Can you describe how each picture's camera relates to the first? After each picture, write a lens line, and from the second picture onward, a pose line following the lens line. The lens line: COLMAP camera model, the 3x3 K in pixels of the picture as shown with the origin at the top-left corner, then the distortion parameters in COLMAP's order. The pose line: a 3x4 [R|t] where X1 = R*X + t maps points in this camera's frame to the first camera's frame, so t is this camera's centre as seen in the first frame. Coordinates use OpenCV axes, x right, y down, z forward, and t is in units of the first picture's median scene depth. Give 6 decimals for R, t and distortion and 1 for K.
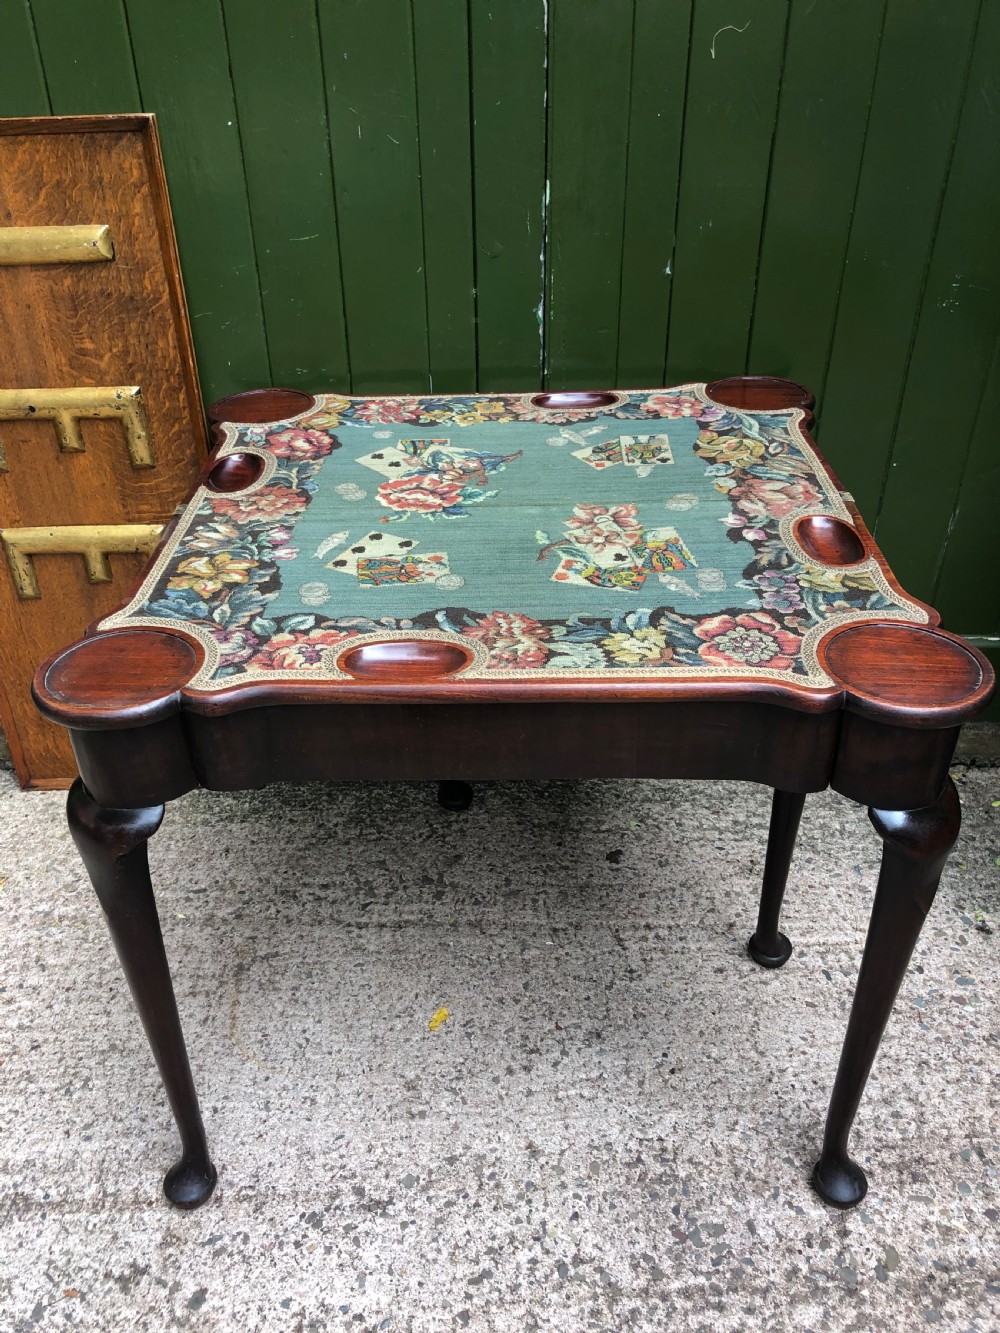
lens RADIAL K [[1095.0, 0, 494.1], [0, 1095.0, 665.3], [0, 0, 1]] dist [-0.009715, 0.031446]
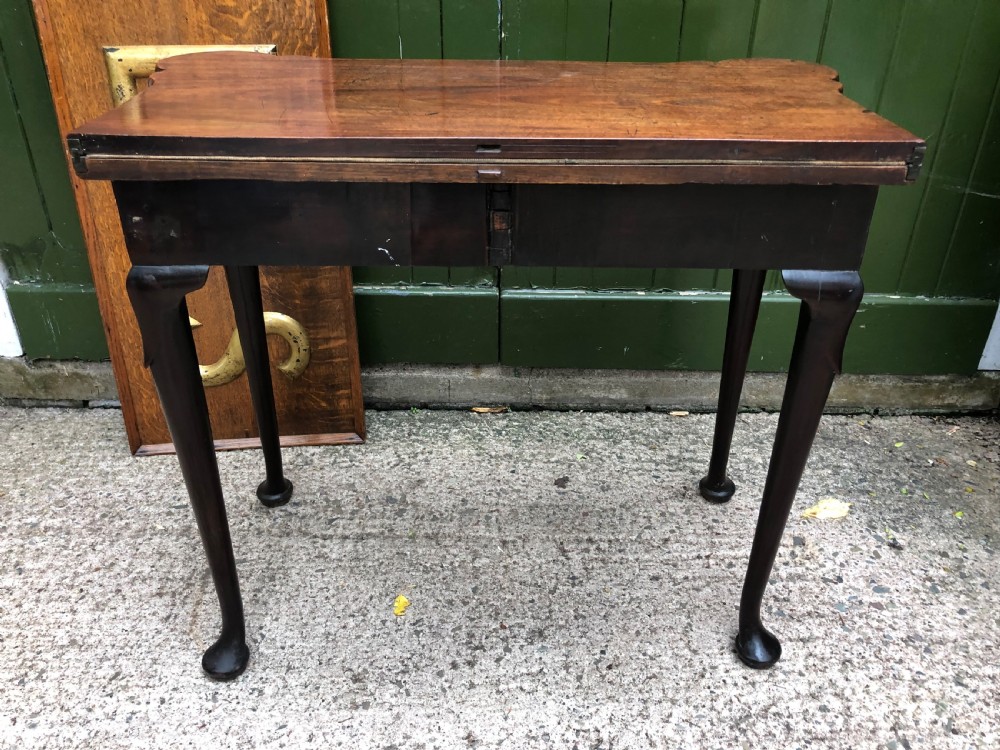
lens RADIAL K [[821.5, 0, 509.9], [0, 821.5, 358.7], [0, 0, 1]] dist [-0.009715, 0.031446]
pose [[0.999587, 0.016543, 0.023498, 0.043001], [-0.014934, 0.997635, -0.067089, 0.127303], [-0.024553, 0.066710, 0.997470, 0.194248]]
